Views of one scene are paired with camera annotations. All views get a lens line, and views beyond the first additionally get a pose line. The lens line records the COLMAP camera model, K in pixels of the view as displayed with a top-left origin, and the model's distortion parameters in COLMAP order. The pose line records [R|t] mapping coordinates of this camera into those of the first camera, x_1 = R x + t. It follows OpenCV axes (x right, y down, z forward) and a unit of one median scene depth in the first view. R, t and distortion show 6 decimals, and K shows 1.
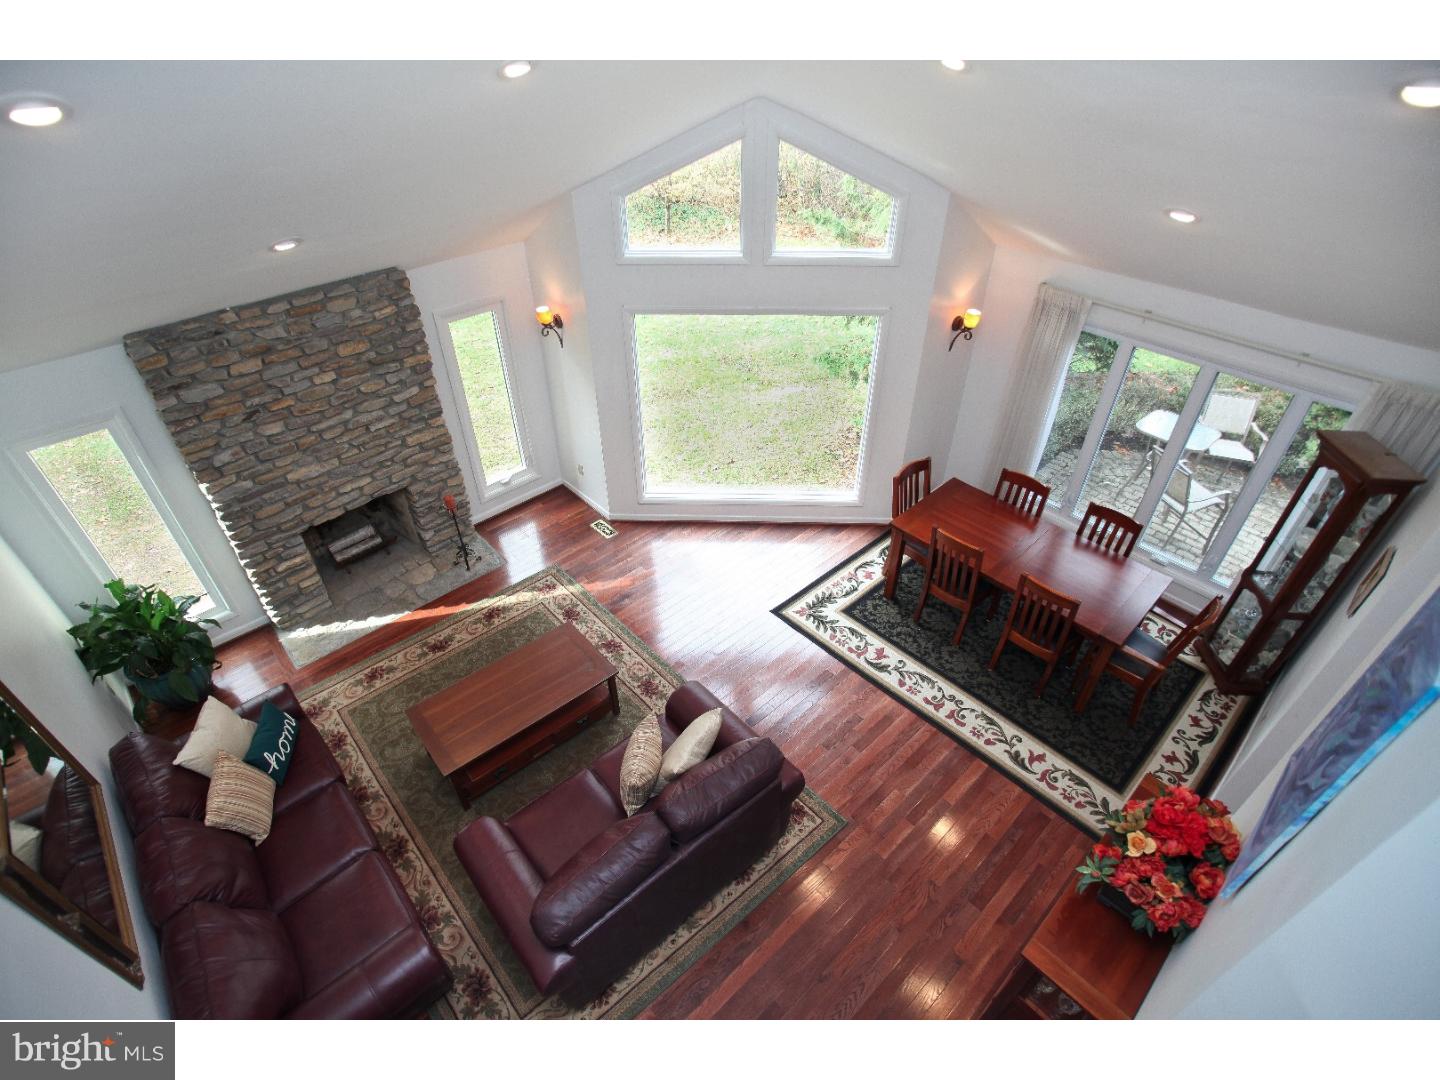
lens RADIAL K [[713.5, 0, 701.3], [0, 713.5, 539.9], [0, 0, 1]] dist [-0.057723, 0.020205]
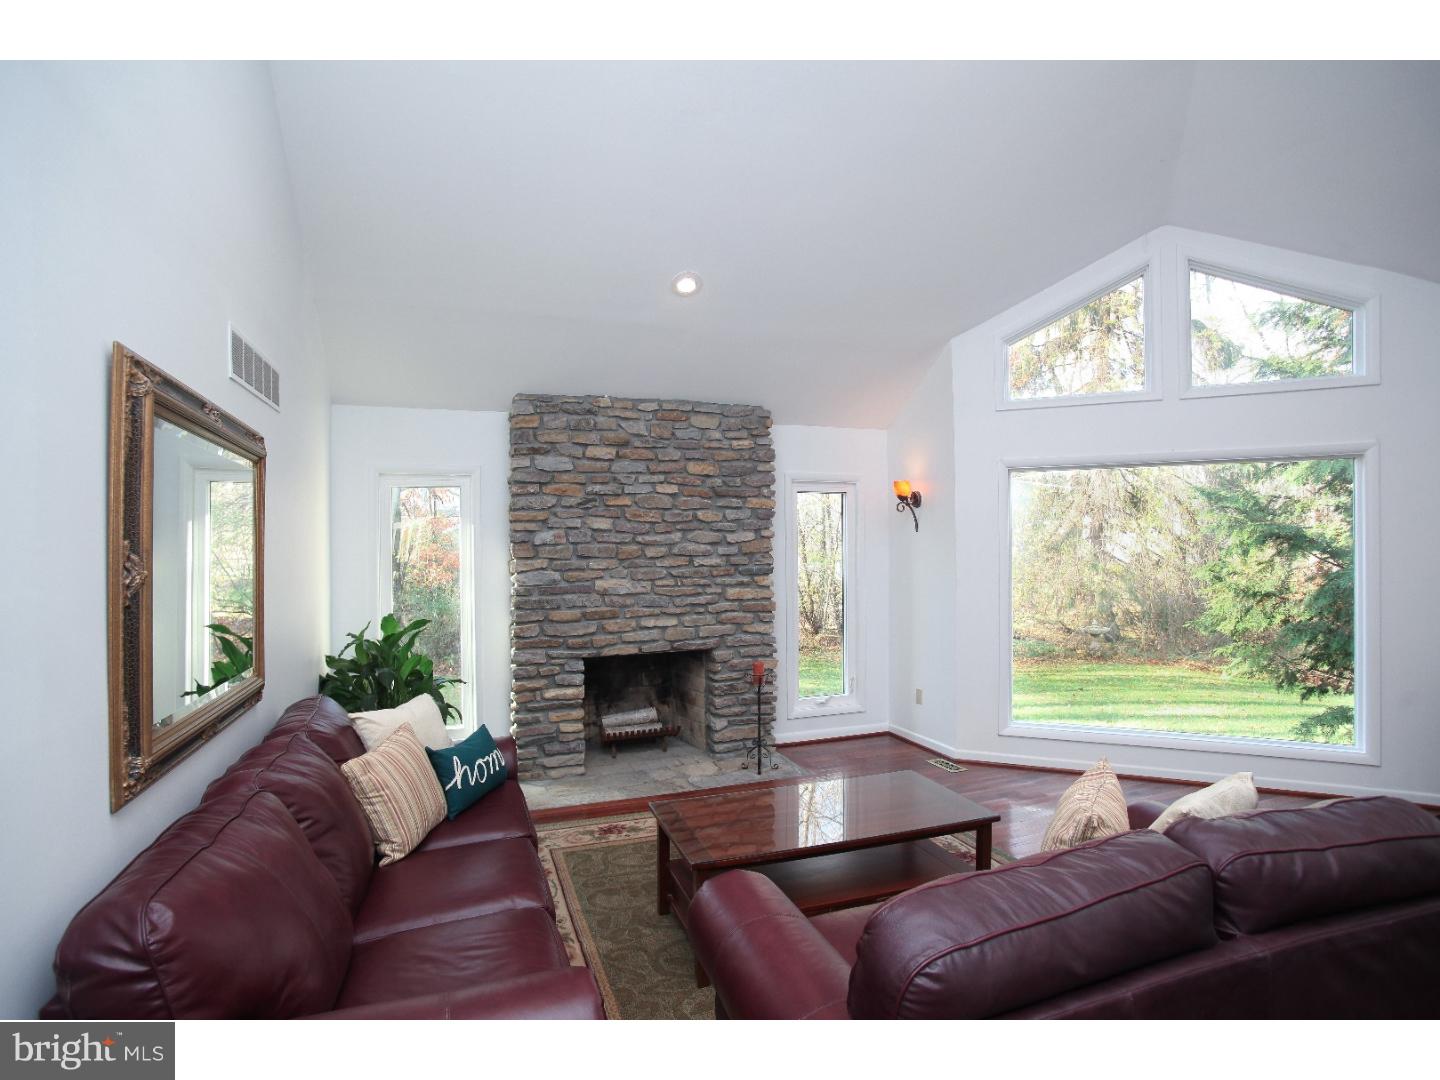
lens RADIAL K [[748.9, 0, 711.5], [0, 748.9, 541.2], [0, 0, 1]] dist [-0.057249, 0.000254]
pose [[0.925763, 0.011201, -0.377939, -0.095609], [-0.243221, 0.782952, -0.572564, 0.358233], [0.289495, 0.621981, 0.727552, 0.309501]]
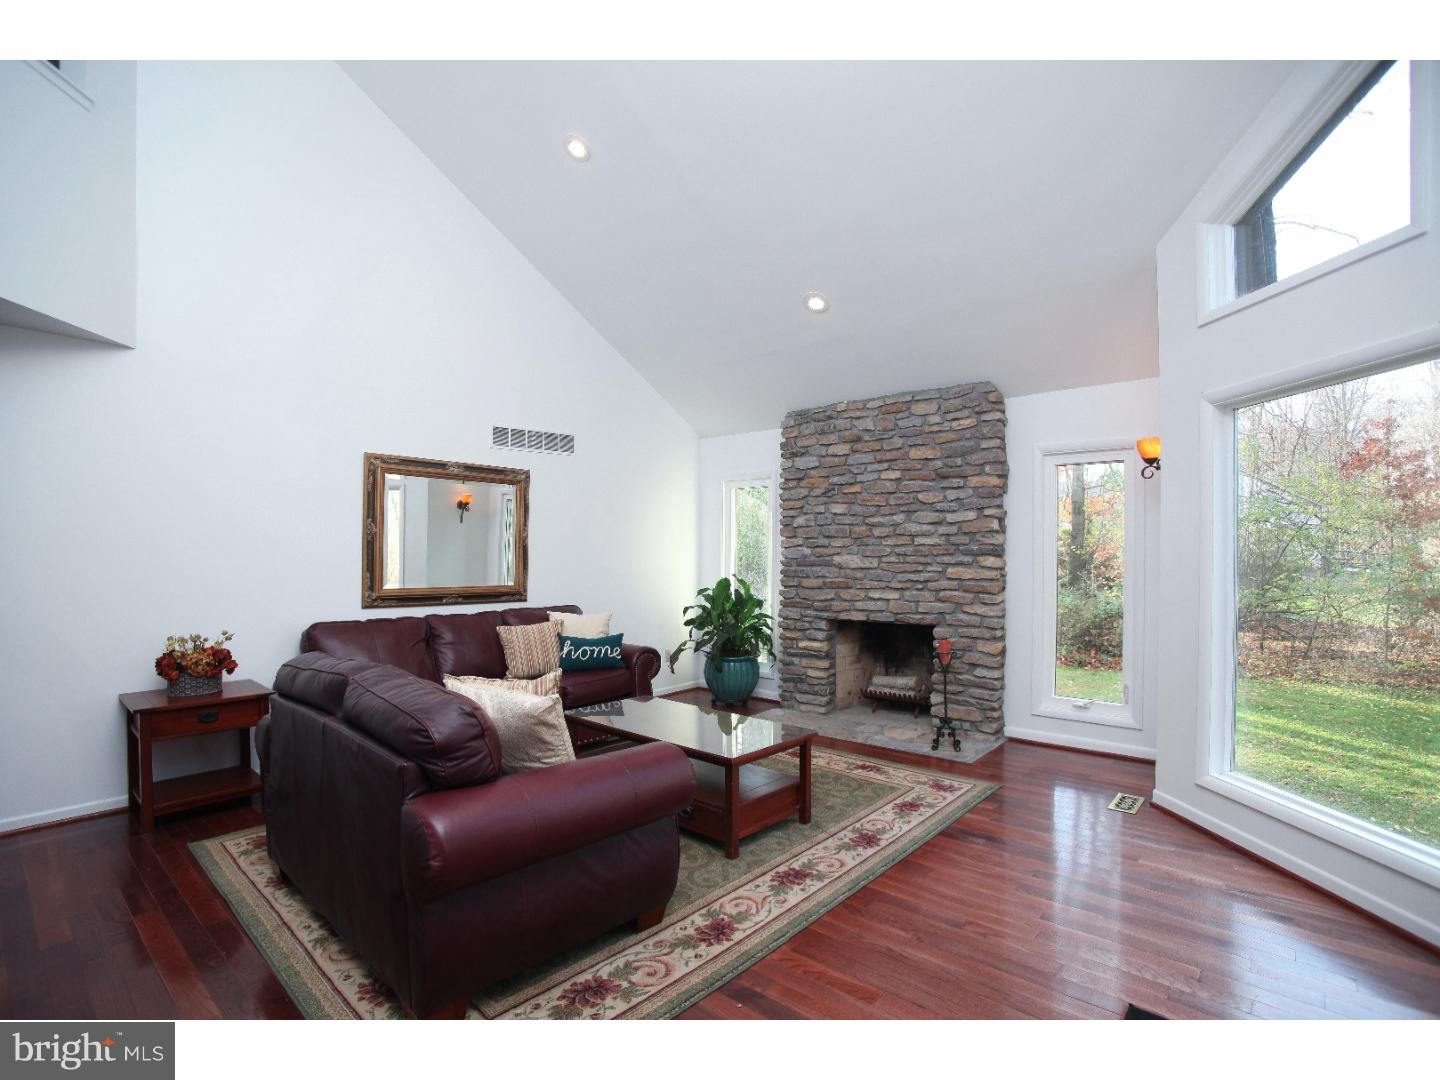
lens RADIAL K [[713.5, 0, 717.6], [0, 713.5, 539.5], [0, 0, 1]] dist [-0.057723, 0.020205]
pose [[0.125664, 0.004474, -0.992063, 0.444696], [-0.619601, 0.781329, -0.074961, 0.076611], [0.774792, 0.624103, 0.100957, 0.704504]]
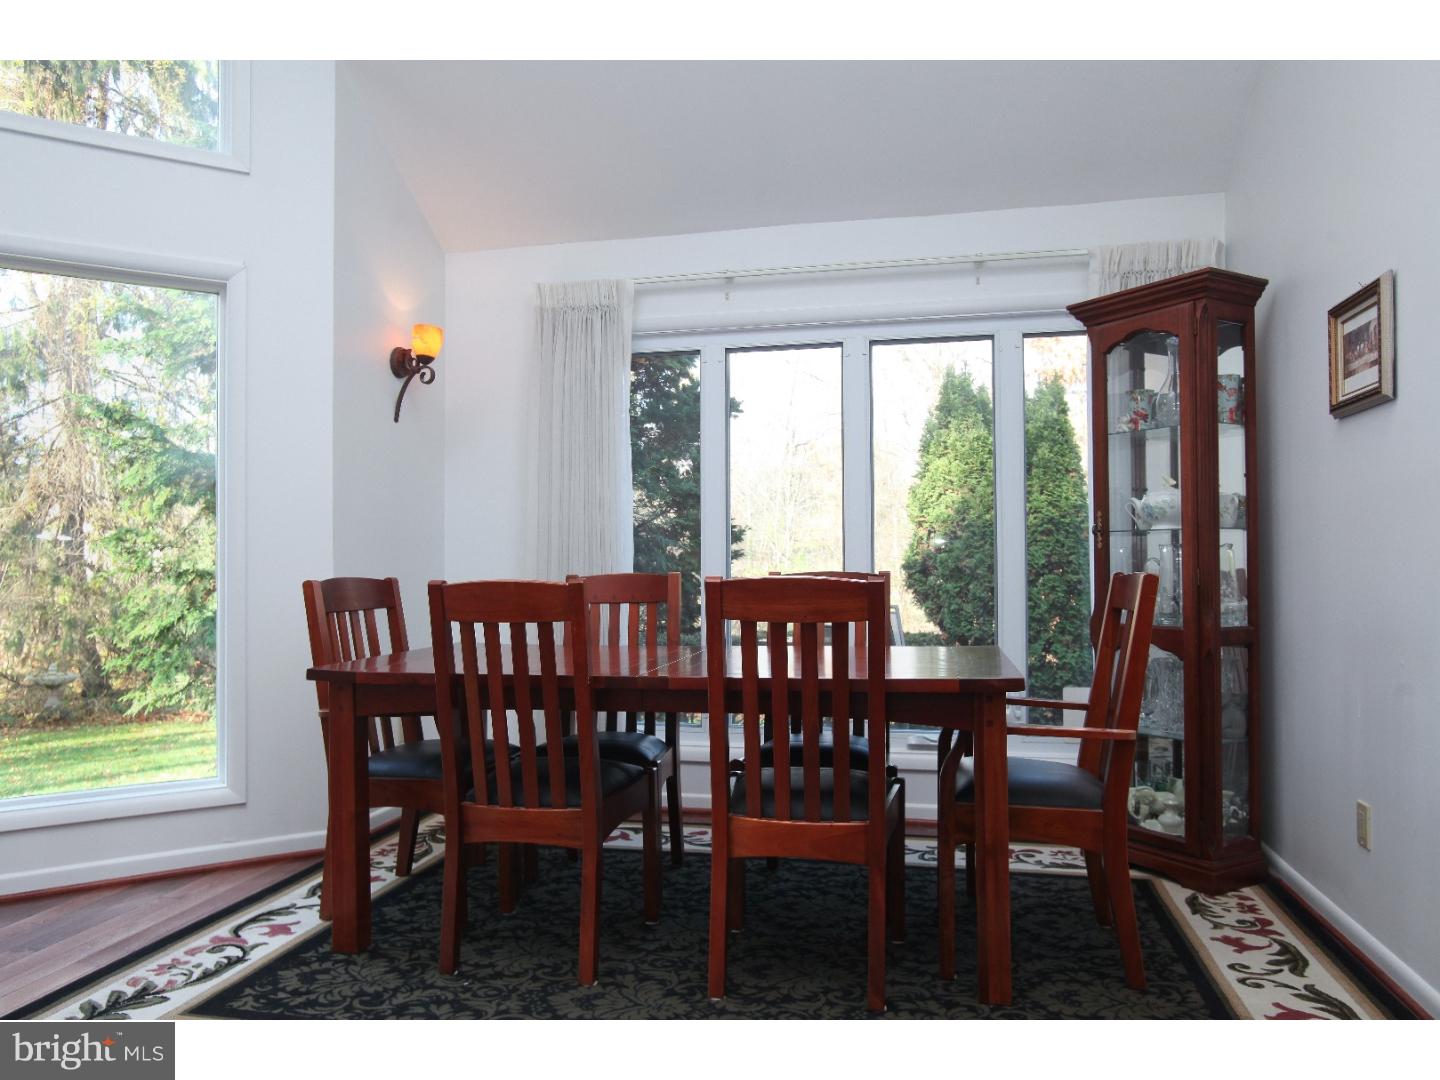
lens RADIAL K [[1017.3, 0, 706.0], [0, 1017.3, 544.8], [0, 0, 1]] dist [-0.024988, 0.001960]
pose [[0.819494, 0.027511, 0.572428, 0.140233], [0.346451, 0.771879, -0.533080, 0.248723], [-0.456511, 0.635174, 0.623019, 0.570541]]
